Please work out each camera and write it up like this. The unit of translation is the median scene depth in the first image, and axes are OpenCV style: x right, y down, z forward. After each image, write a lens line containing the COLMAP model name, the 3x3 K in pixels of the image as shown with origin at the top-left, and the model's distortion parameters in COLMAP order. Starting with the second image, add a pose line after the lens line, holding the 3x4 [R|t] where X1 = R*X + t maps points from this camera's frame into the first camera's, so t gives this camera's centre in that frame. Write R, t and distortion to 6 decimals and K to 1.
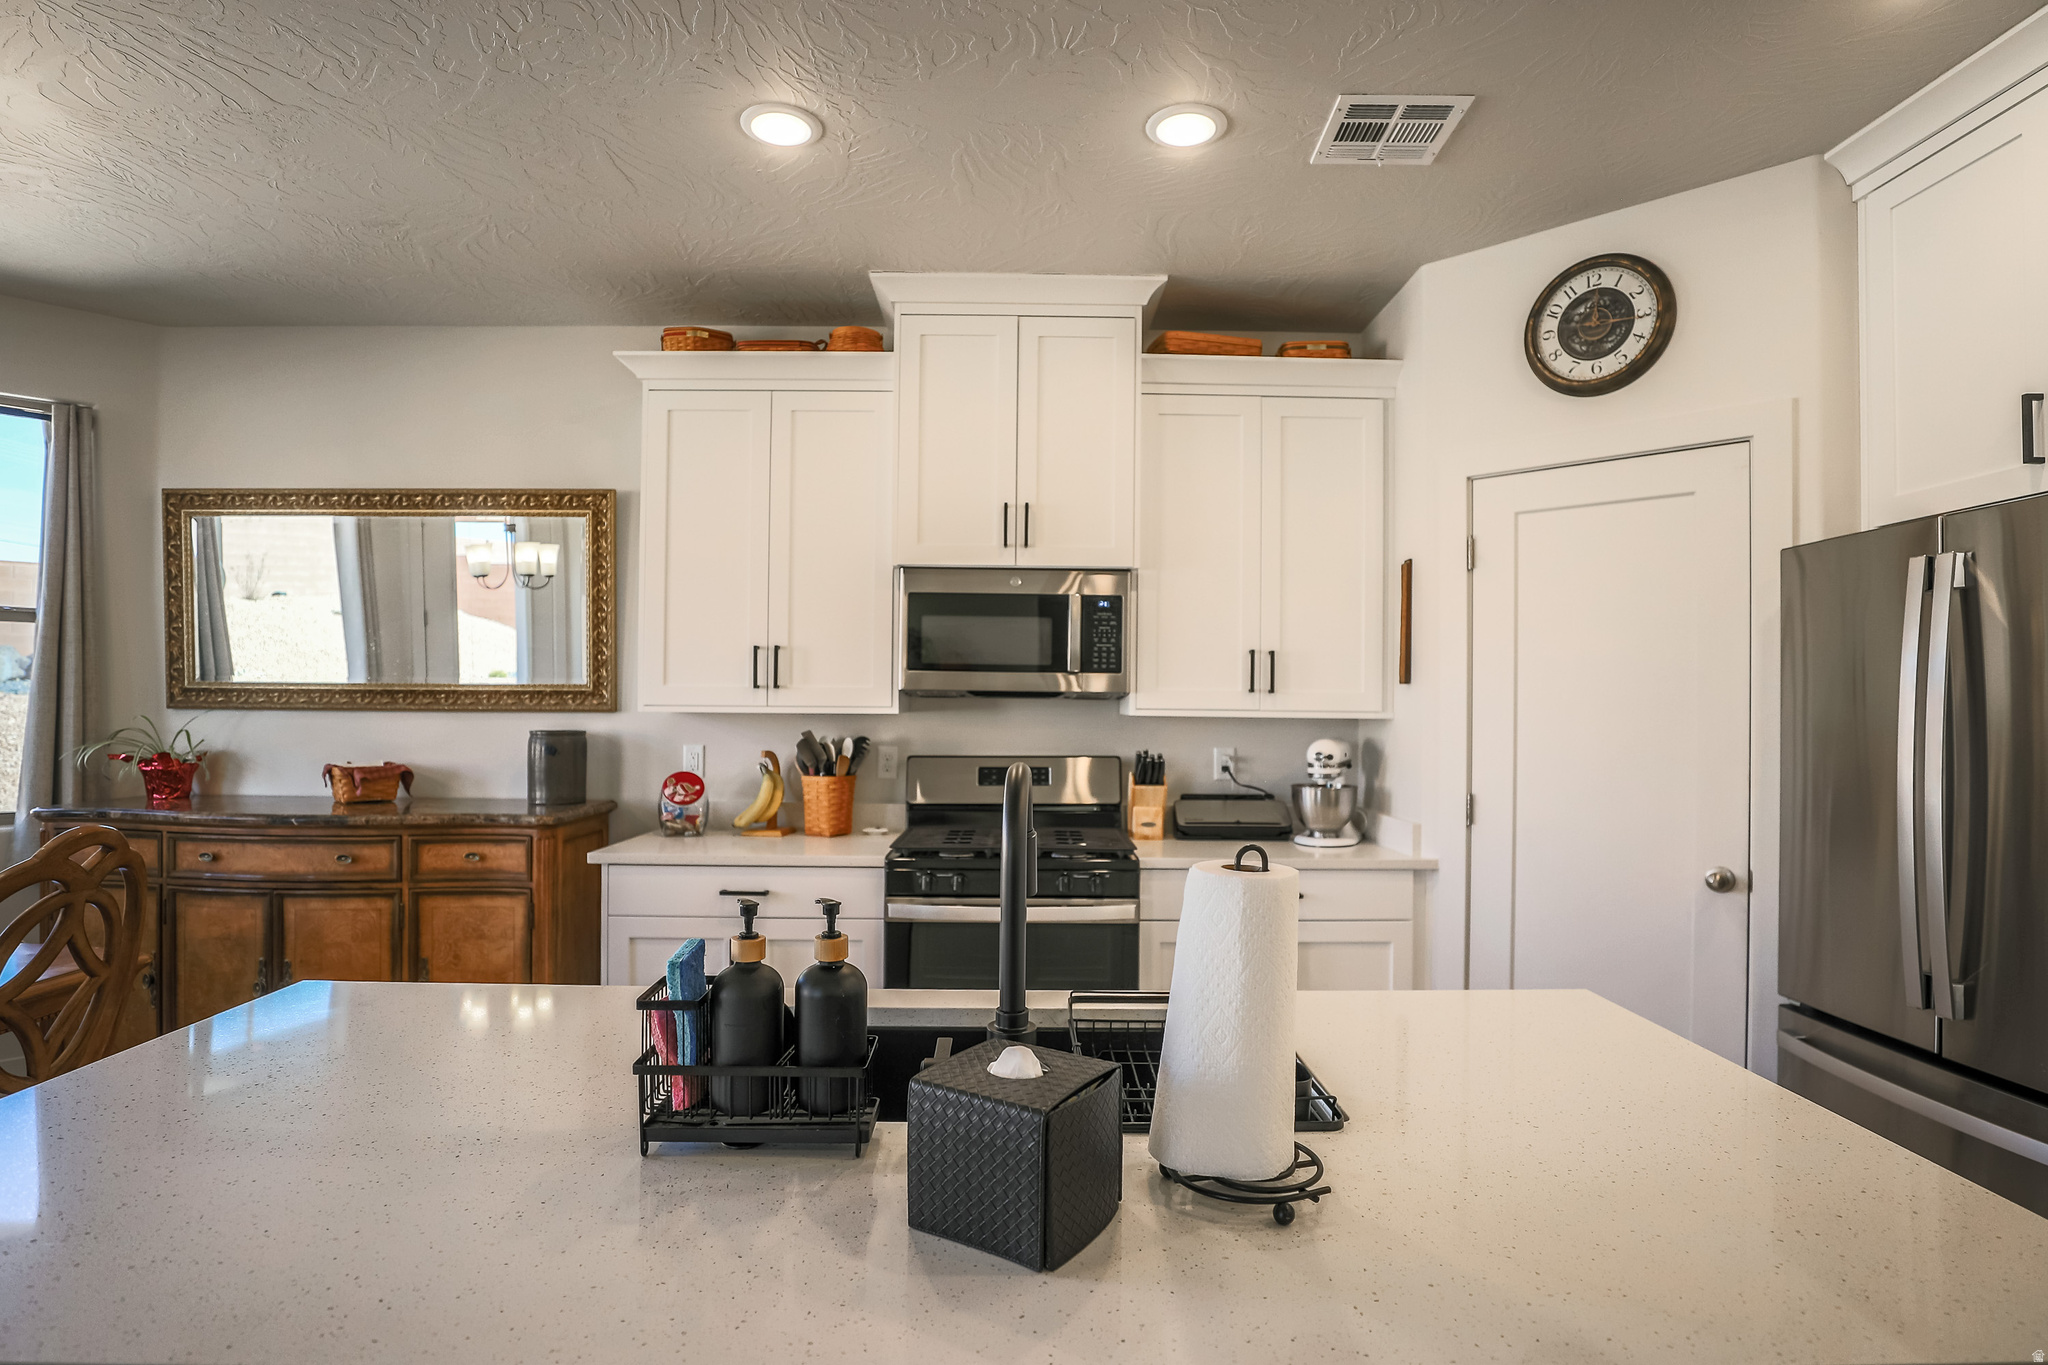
lens RADIAL K [[1048.2, 0, 1019.9], [0, 1048.2, 689.6], [0, 0, 1]] dist [-0.035010, 0.000599]
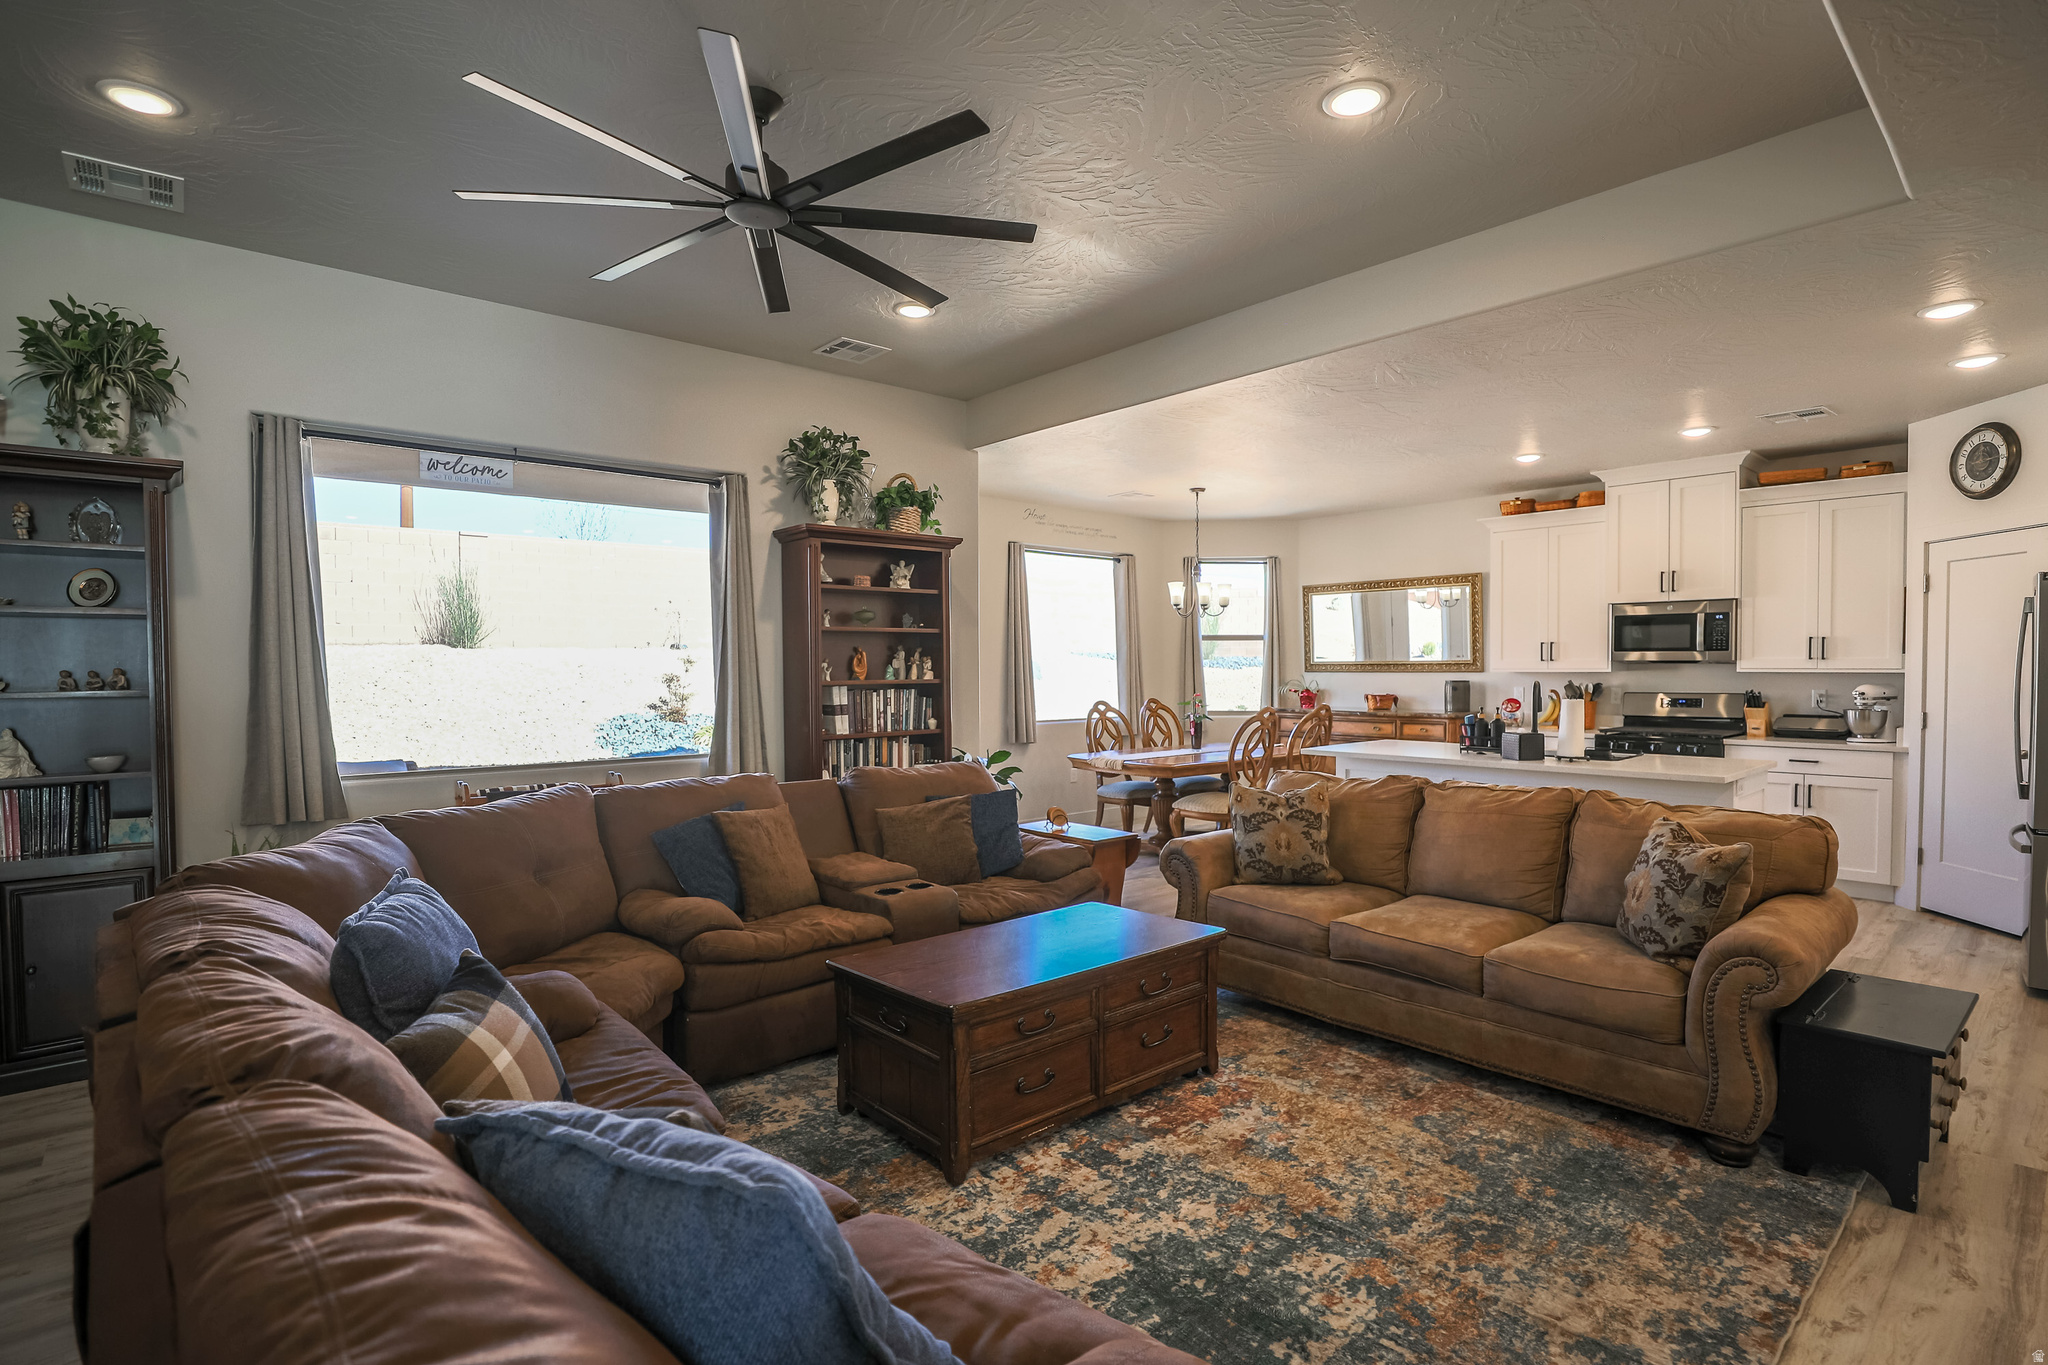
lens RADIAL K [[999.9, 0, 1030.2], [0, 999.9, 692.6], [0, 0, 1]] dist [-0.037648, 0.009171]
pose [[0.659833, 0.007721, -0.751373, 0.618674], [0.018348, 0.999483, 0.026384, -0.009474], [0.751188, -0.031195, 0.659351, -1.228998]]
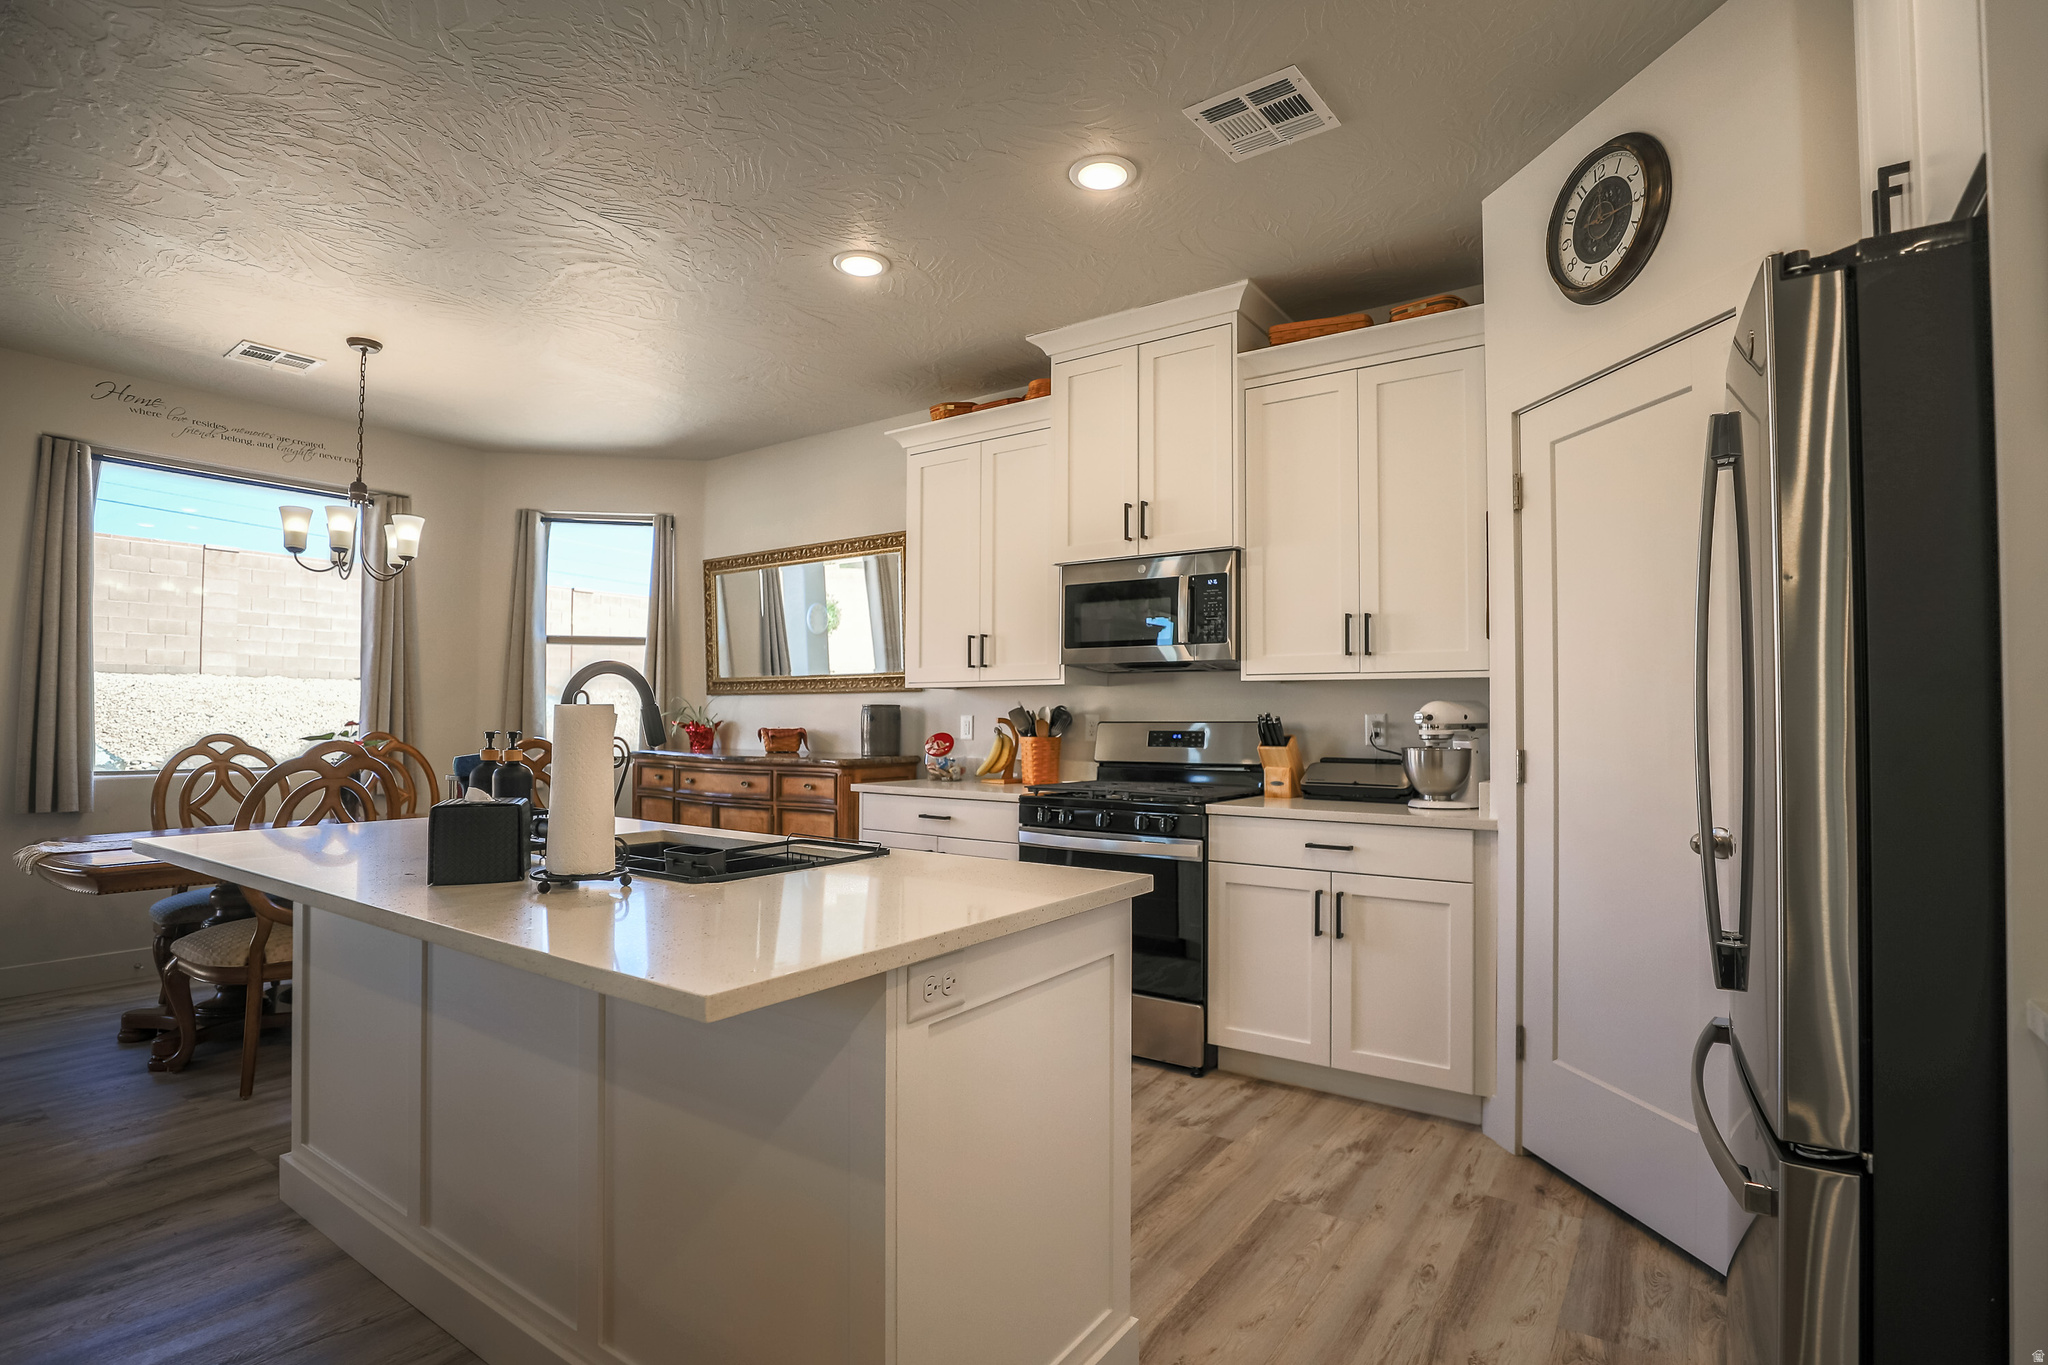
lens RADIAL K [[999.9, 0, 1030.2], [0, 999.9, 692.6], [0, 0, 1]] dist [-0.037648, 0.009171]
pose [[0.813171, -0.020591, -0.581661, 0.532311], [0.008529, 0.999688, -0.023465, 0.059566], [0.581963, 0.014120, 0.813093, 0.019526]]
